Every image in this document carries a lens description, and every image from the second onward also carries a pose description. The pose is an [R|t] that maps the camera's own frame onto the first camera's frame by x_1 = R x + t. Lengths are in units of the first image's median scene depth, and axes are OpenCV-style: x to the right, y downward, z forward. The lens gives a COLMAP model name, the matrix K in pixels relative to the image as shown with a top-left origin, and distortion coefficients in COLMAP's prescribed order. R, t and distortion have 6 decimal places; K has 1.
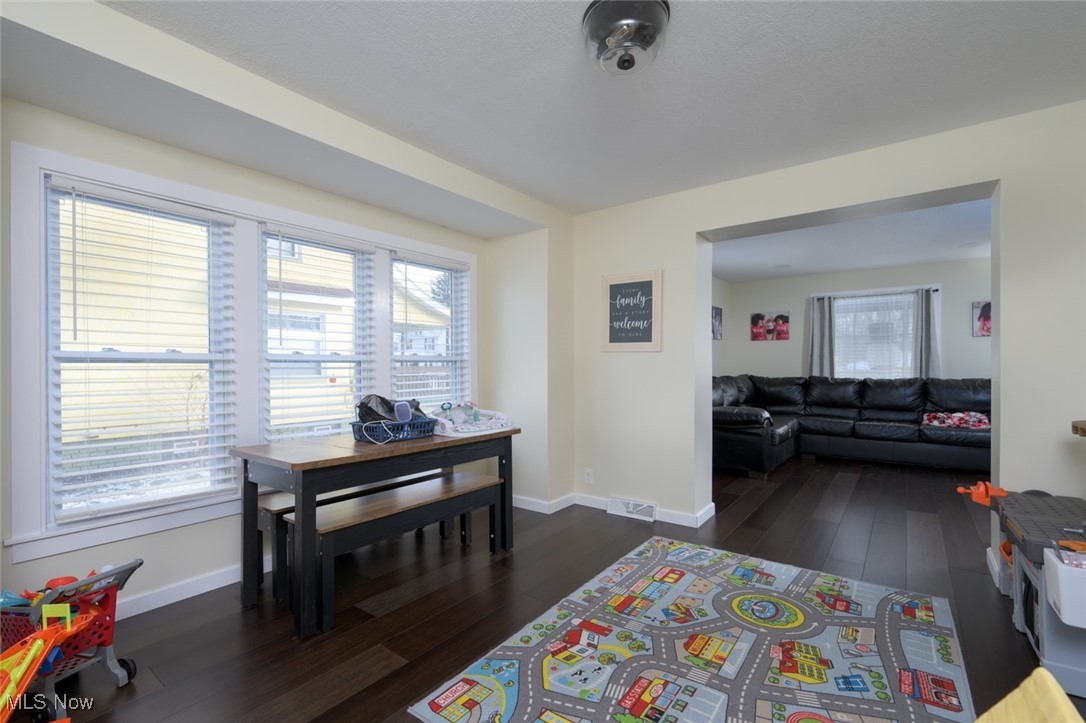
lens RADIAL K [[482.5, 0, 541.4], [0, 482.5, 361.3], [0, 0, 1]] dist [-0.004073, -0.001026]
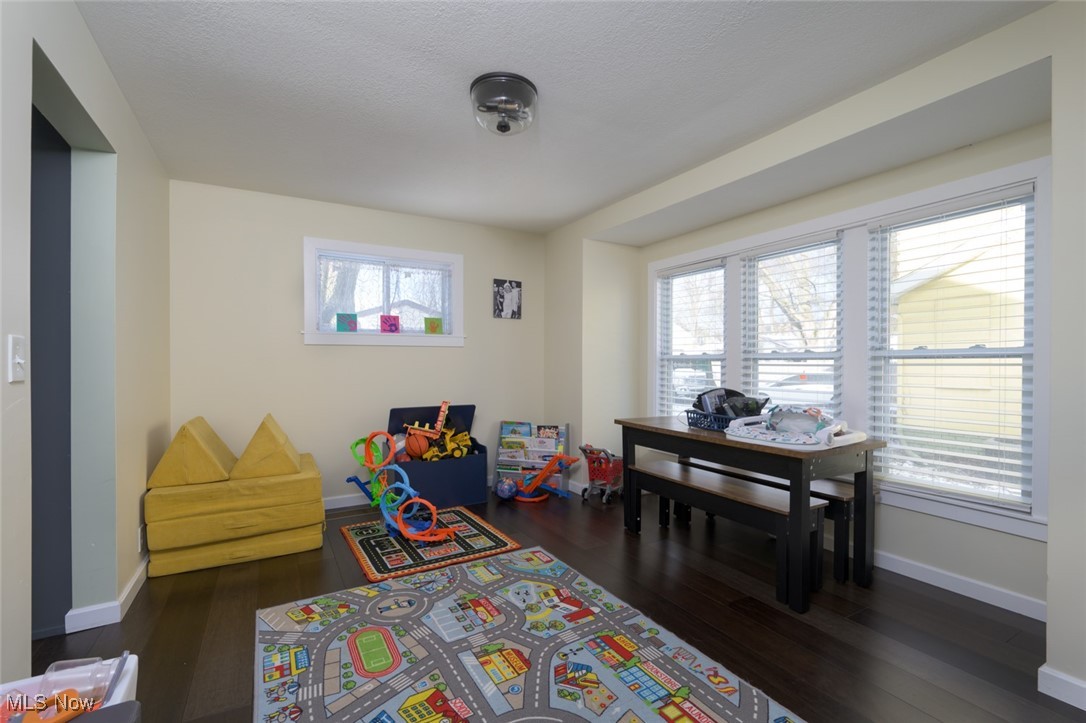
lens RADIAL K [[482.5, 0, 551.9], [0, 482.5, 364.8], [0, 0, 1]] dist [-0.004073, -0.001026]
pose [[-0.379581, 0.013042, -0.925067, 1.080843], [0.010070, 0.999900, 0.009964, -0.003473], [0.925104, -0.005533, -0.379674, 1.324553]]
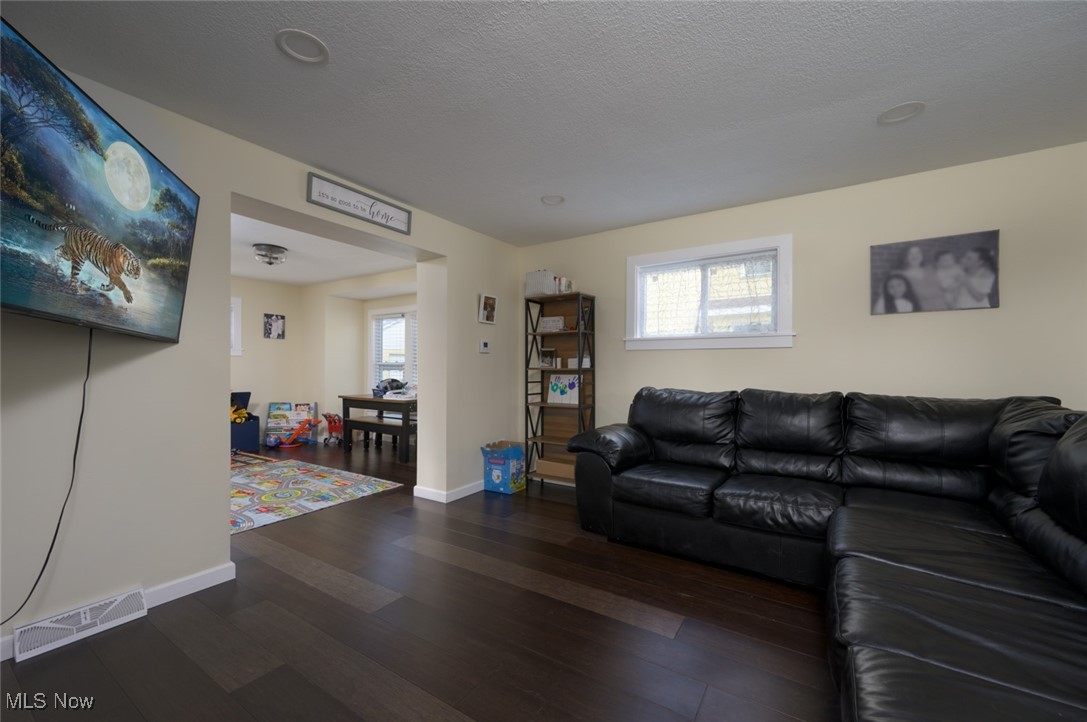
lens RADIAL K [[428.6, 0, 550.9], [0, 428.6, 366.9], [0, 0, 1]] dist [-0.004500, -0.000281]
pose [[0.084019, 0.010328, -0.996411, 2.399487], [0.003183, 0.999938, 0.010633, -0.013960], [0.996459, -0.004065, 0.083981, 2.049114]]
